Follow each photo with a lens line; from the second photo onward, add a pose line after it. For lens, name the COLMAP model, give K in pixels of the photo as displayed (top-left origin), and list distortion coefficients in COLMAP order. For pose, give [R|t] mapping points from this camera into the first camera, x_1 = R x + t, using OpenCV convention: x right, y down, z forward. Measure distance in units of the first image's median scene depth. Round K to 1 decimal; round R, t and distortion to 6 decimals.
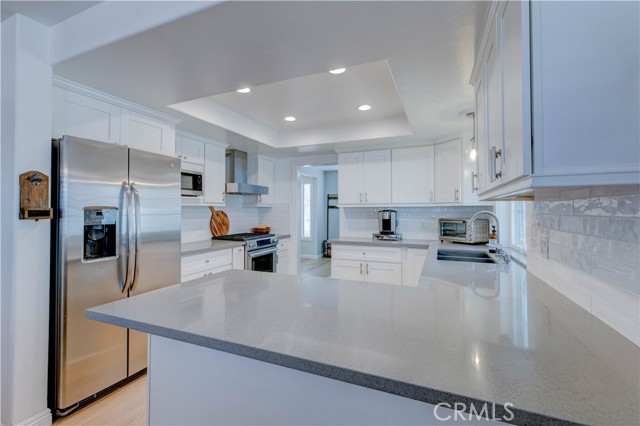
lens RADIAL K [[289.8, 0, 318.3], [0, 289.8, 206.8], [0, 0, 1]] dist [0.002111, 0.000150]
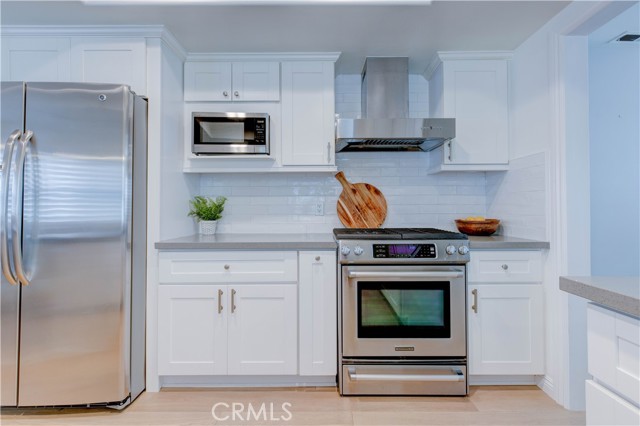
lens RADIAL K [[304.0, 0, 321.7], [0, 304.0, 203.9], [0, 0, 1]] dist [0.003840, 0.000326]
pose [[0.395285, -0.014153, -0.918450, 0.161528], [0.017951, 0.999809, -0.007681, 0.056853], [0.918383, -0.013451, 0.395464, 0.715541]]
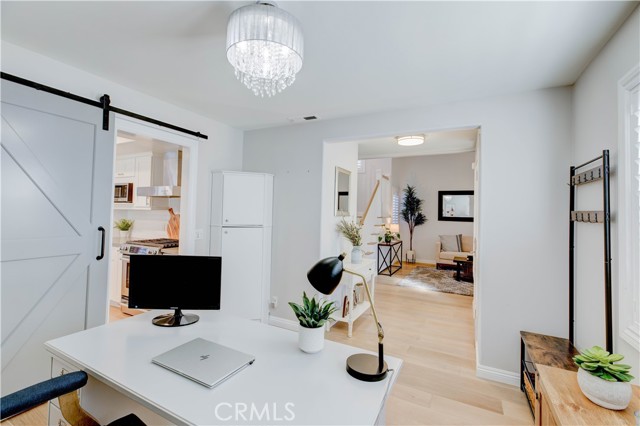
lens RADIAL K [[289.8, 0, 318.3], [0, 289.8, 206.8], [0, 0, 1]] dist [0.002111, 0.000150]
pose [[-0.076869, -0.028813, -0.996625, 0.649323], [-0.012381, 0.999533, -0.027943, 0.007748], [0.996964, 0.010191, -0.077190, 1.598952]]
